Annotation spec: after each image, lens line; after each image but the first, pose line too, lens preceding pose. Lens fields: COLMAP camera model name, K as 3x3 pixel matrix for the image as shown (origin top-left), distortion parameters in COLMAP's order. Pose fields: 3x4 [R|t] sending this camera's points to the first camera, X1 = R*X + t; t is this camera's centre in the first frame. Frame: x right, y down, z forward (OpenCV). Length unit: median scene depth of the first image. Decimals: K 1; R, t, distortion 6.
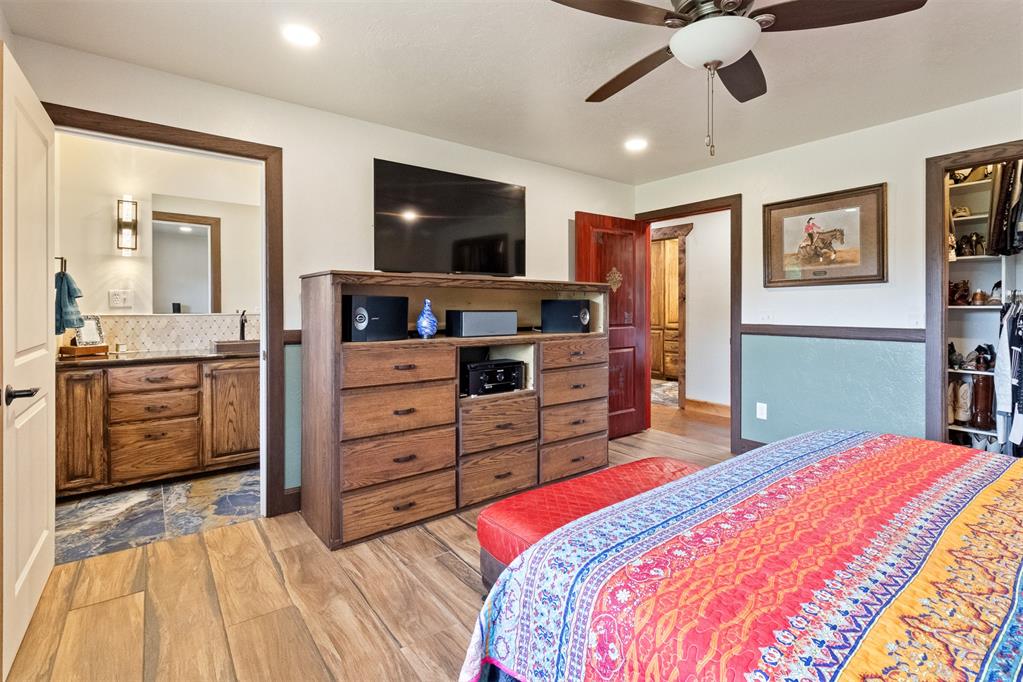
lens RADIAL K [[484.5, 0, 532.3], [0, 484.5, 311.9], [0, 0, 1]] dist [0.002234, 0.000378]
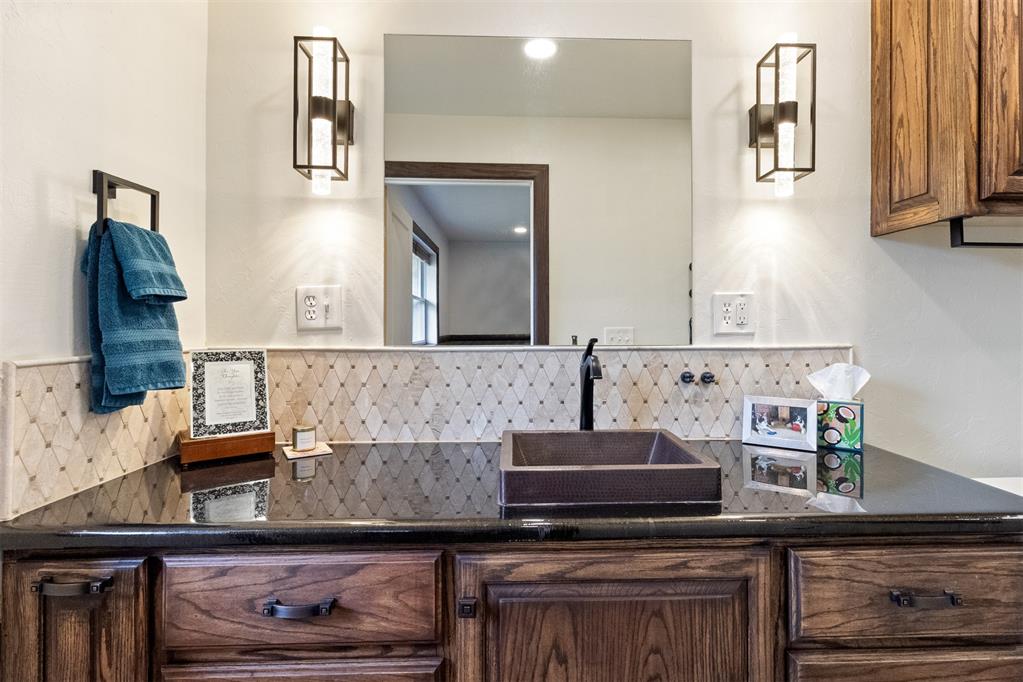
lens RADIAL K [[484.5, 0, 513.2], [0, 484.5, 334.8], [0, 0, 1]] dist [0.002234, 0.000378]
pose [[0.784028, 0.009217, -0.620658, -0.488211], [-0.007013, 0.999957, 0.005990, -0.008097], [0.620686, -0.000344, 0.784059, 0.800839]]
